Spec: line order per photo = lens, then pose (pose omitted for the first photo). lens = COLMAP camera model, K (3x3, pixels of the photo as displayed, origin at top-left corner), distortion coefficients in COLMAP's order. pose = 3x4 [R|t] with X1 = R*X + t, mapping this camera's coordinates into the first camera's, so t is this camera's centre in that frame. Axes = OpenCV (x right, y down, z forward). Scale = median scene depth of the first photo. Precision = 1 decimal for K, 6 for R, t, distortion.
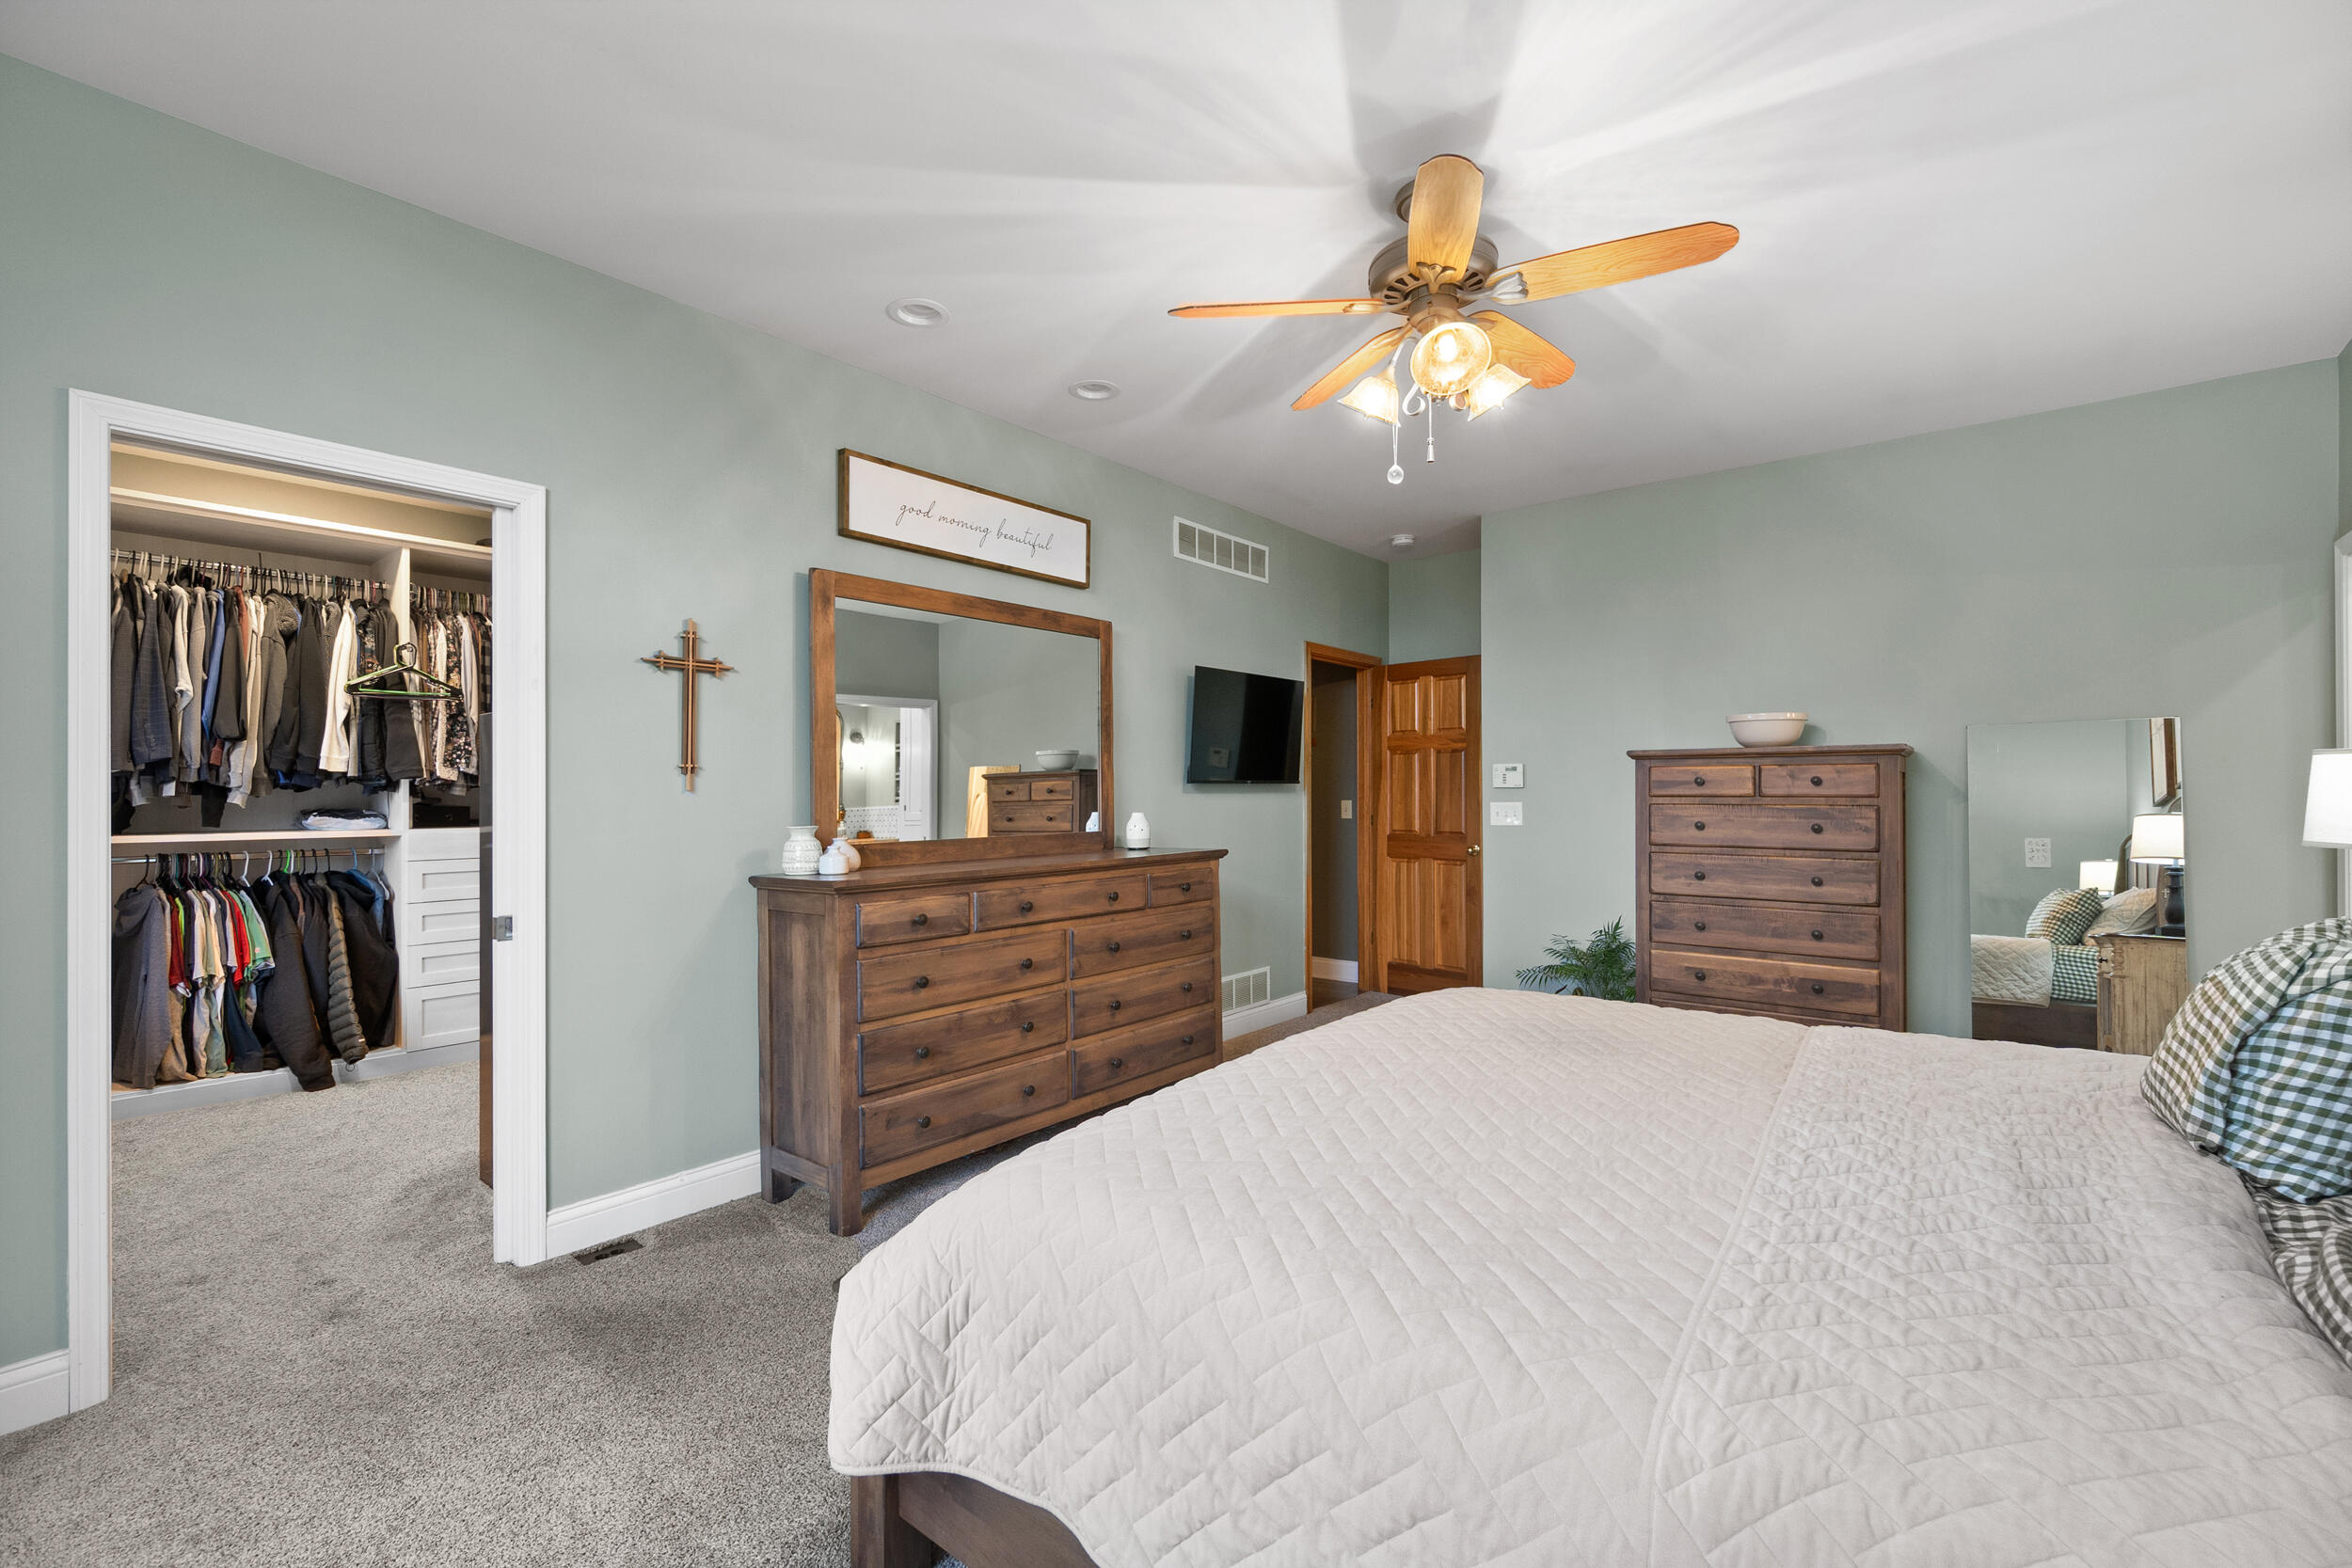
lens RADIAL K [[983.6, 0, 1176.4], [0, 983.6, 790.6], [0, 0, 1]] dist [-0.001542, -0.000091]
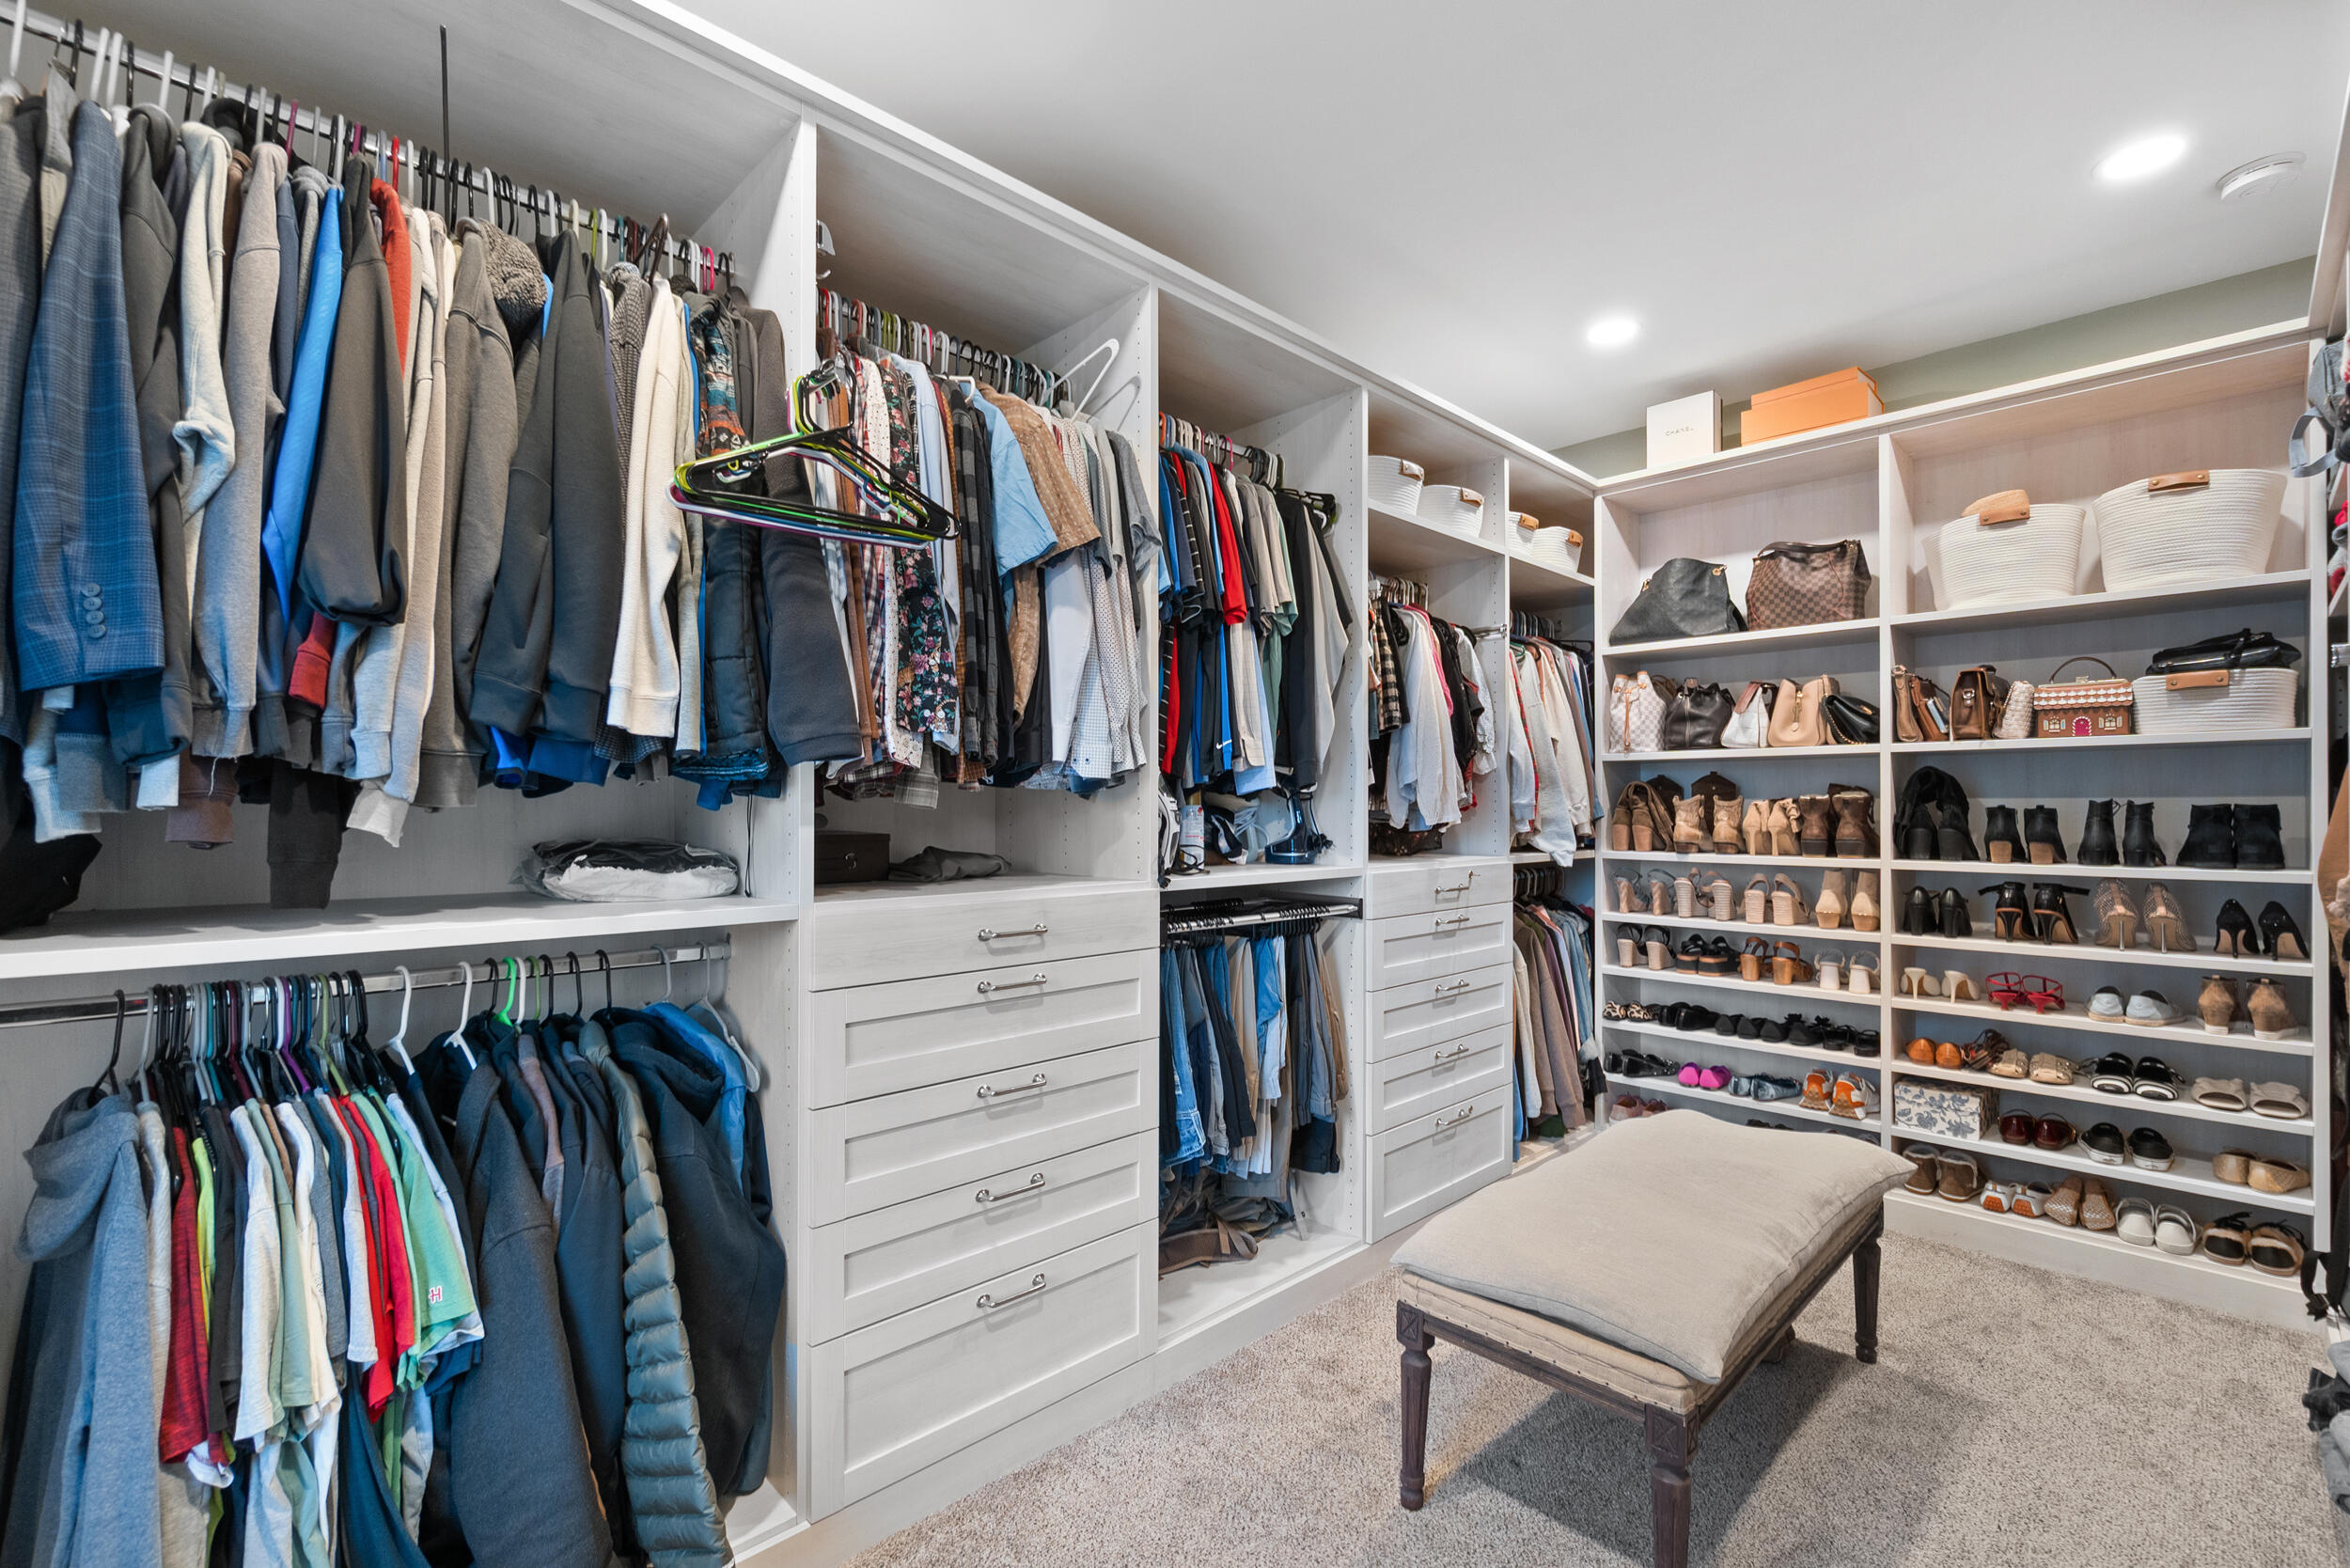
lens RADIAL K [[1007.6, 0, 1160.5], [0, 1007.6, 808.8], [0, 0, 1]] dist [-0.001294, 0.000029]
pose [[0.992863, 0.005519, -0.119132, -0.654027], [-0.004882, 0.999972, 0.005640, 0.002913], [0.119160, -0.005019, 0.992862, 0.693989]]
